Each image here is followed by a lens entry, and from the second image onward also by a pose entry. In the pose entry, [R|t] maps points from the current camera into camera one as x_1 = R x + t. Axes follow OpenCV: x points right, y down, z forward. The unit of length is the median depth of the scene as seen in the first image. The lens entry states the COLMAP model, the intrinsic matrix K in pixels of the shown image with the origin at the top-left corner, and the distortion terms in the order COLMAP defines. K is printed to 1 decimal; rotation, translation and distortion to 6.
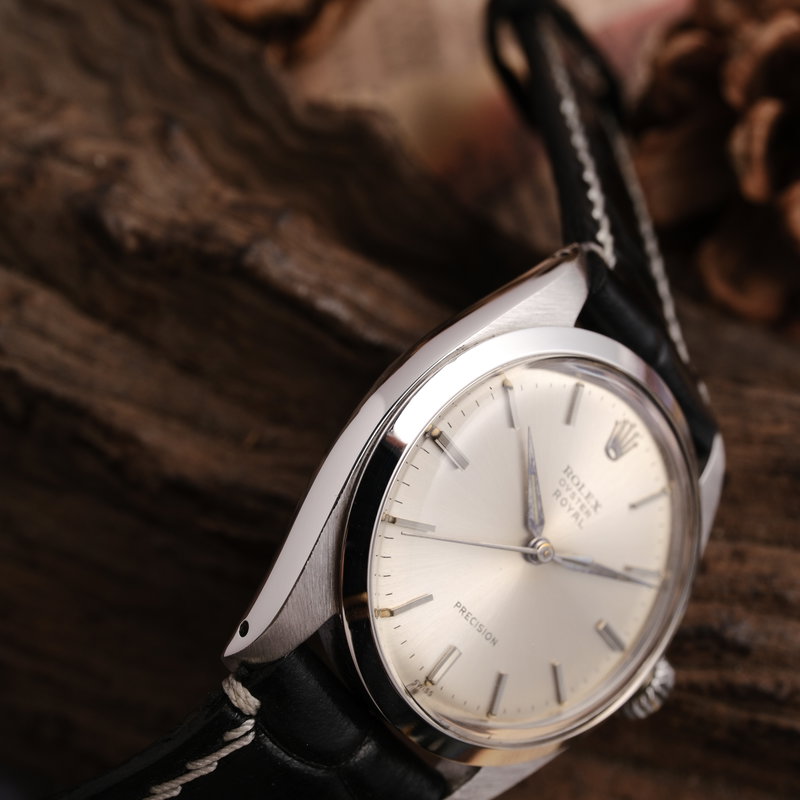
lens RADIAL K [[1496.7, 0, 397.5], [0, 1496.7, 397.4], [0, 0, 1]] dist [0.022952, 0.000000]
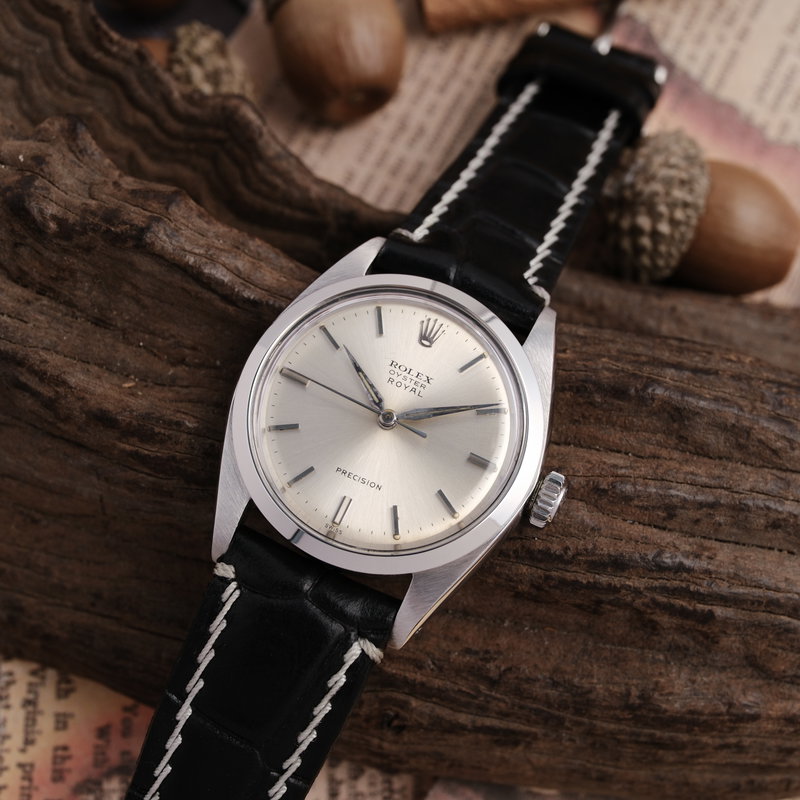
lens RADIAL K [[1496.7, 0, 400.1], [0, 1496.7, 397.4], [0, 0, 1]] dist [0.022952, 0.000000]
pose [[0.994989, -0.040724, 0.091312, -0.008706], [0.032955, 0.995833, 0.085034, -0.056742], [-0.094395, -0.081599, 0.992185, -0.278552]]
